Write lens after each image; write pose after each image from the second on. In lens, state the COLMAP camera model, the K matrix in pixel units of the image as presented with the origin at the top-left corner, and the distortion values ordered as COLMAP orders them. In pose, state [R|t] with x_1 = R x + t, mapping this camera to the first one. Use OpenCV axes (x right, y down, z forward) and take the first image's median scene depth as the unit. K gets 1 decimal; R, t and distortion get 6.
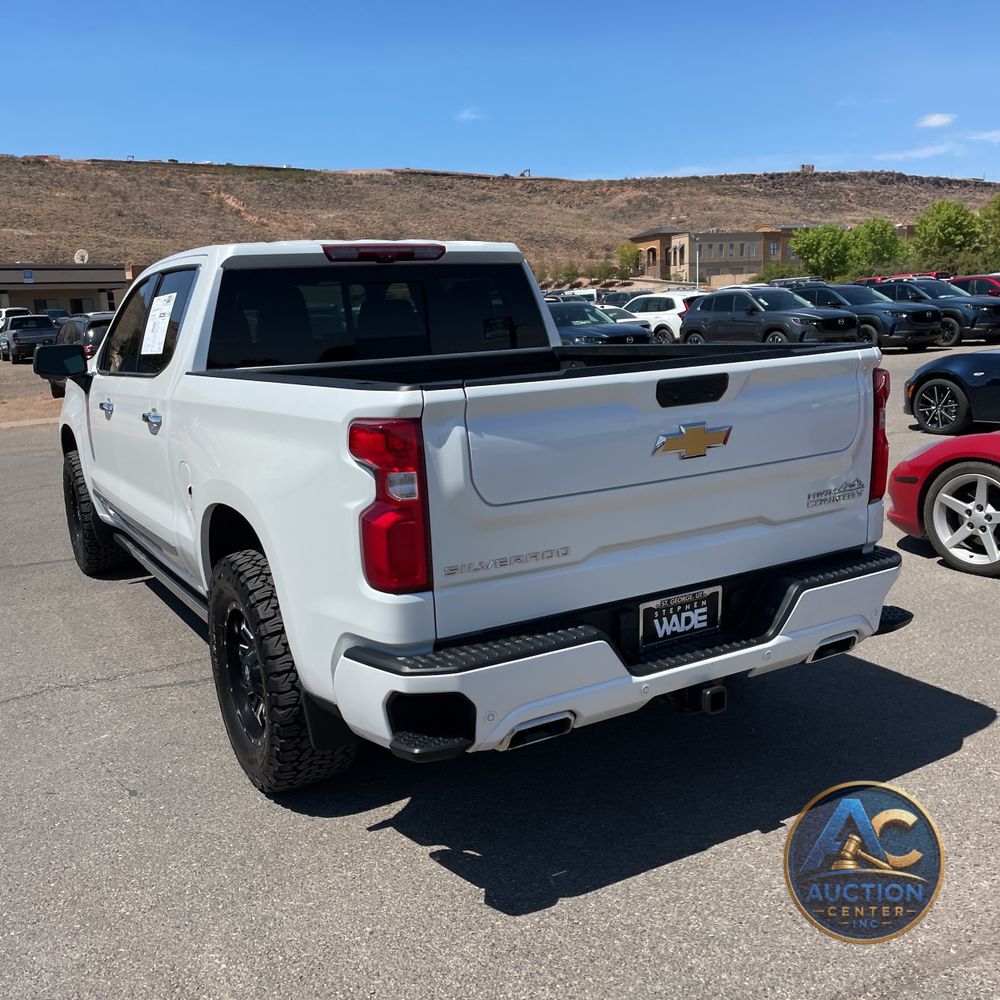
lens RADIAL K [[1014.6, 0, 505.3], [0, 1014.6, 509.3], [0, 0, 1]] dist [0.048660, 0.000000]
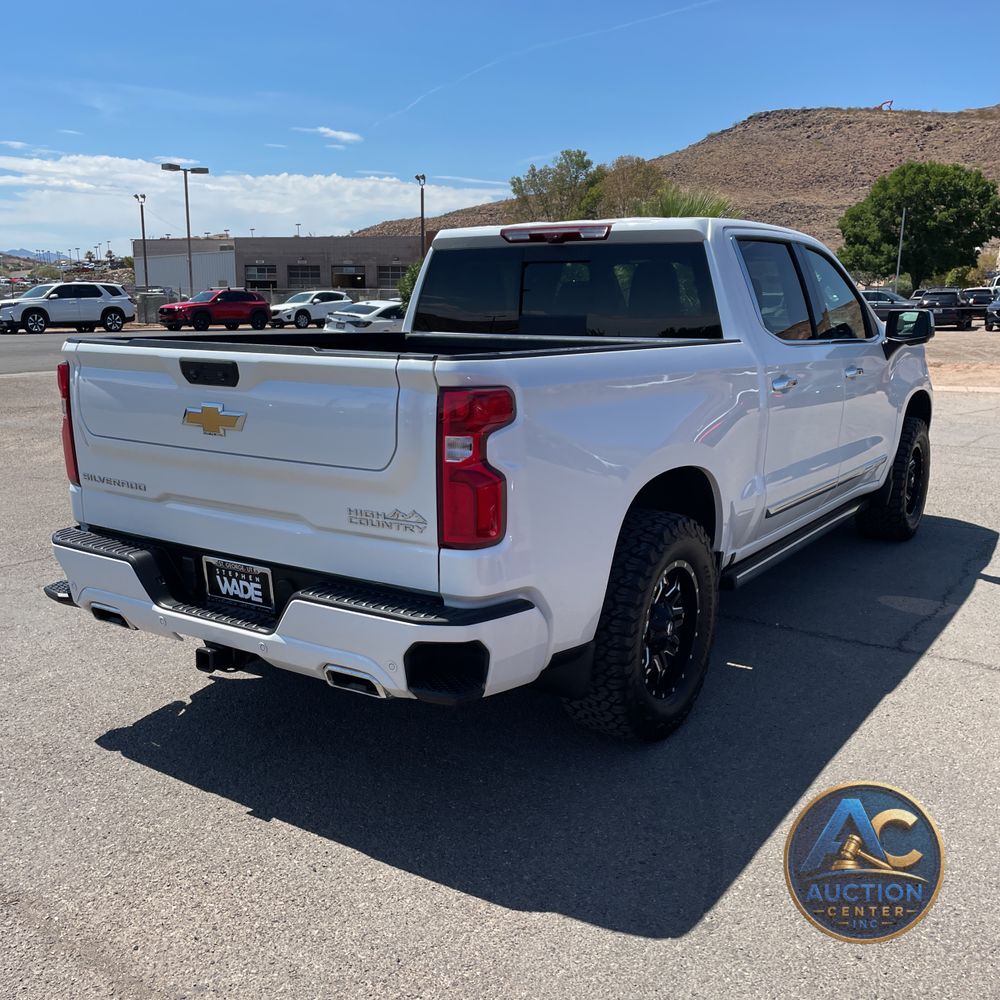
lens RADIAL K [[1014.6, 0, 534.8], [0, 1014.6, 504.7], [0, 0, 1]] dist [0.048660, 0.000000]
pose [[0.438180, 0.225211, -0.870218, 1.224289], [-0.194537, 0.968921, 0.152800, -0.199803], [0.877584, 0.102335, 0.468373, 0.755632]]
